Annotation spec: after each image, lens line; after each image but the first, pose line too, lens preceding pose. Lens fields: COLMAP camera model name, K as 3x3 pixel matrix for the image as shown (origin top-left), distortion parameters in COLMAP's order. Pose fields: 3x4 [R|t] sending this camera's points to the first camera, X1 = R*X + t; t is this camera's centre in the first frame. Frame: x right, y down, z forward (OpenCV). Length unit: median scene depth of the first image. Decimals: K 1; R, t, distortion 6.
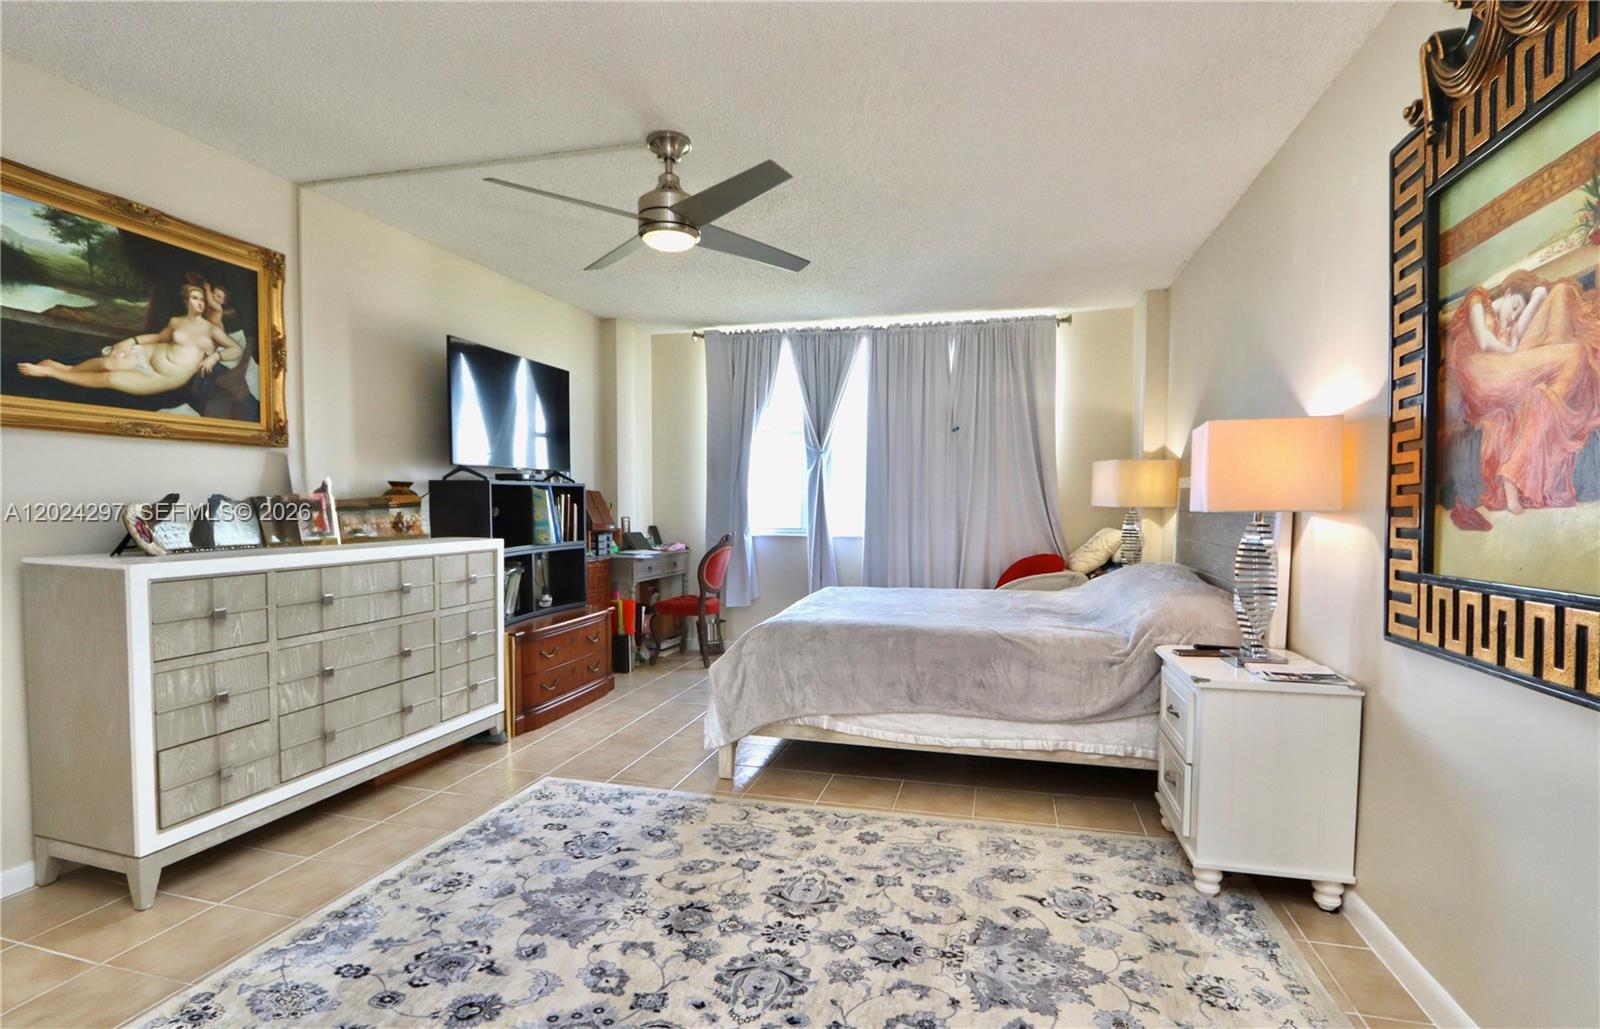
lens RADIAL K [[757.9, 0, 803.2], [0, 757.9, 515.5], [0, 0, 1]] dist [-0.019116, 0.001655]
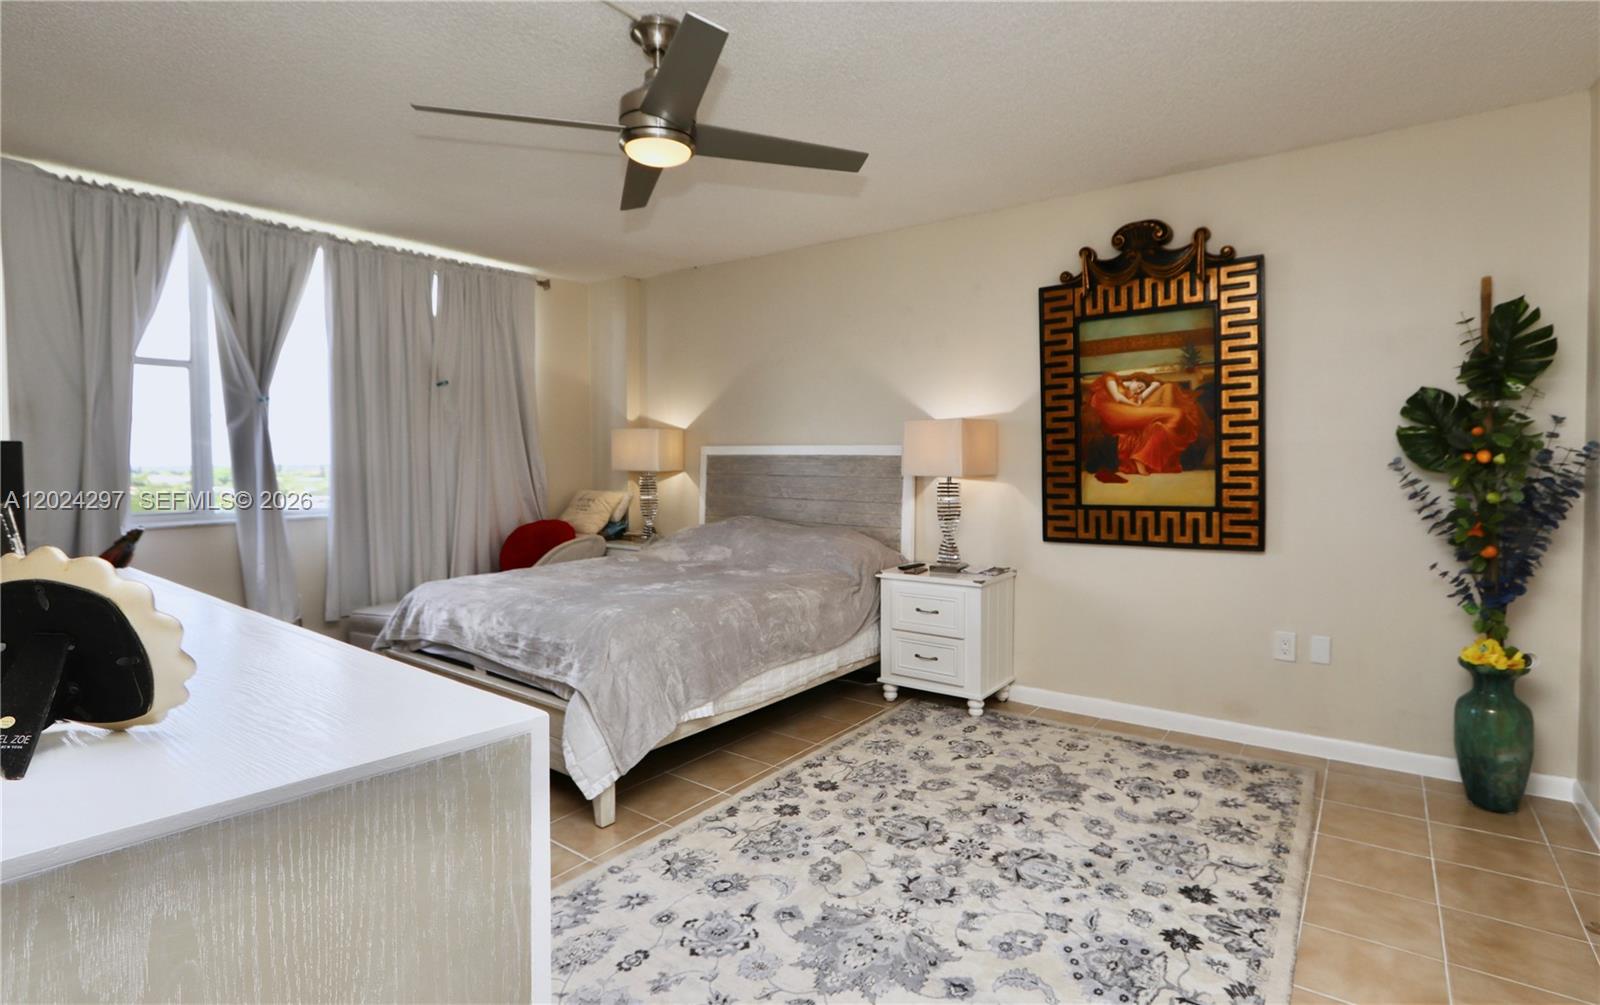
lens RADIAL K [[785.0, 0, 799.9], [0, 785.0, 451.9], [0, 0, 1]] dist [-0.021314, 0.000064]
pose [[0.369341, 0.001431, 0.929293, -1.038337], [0.018704, 0.999785, -0.008973, -0.044980], [-0.929106, 0.020696, 0.369235, 0.656569]]
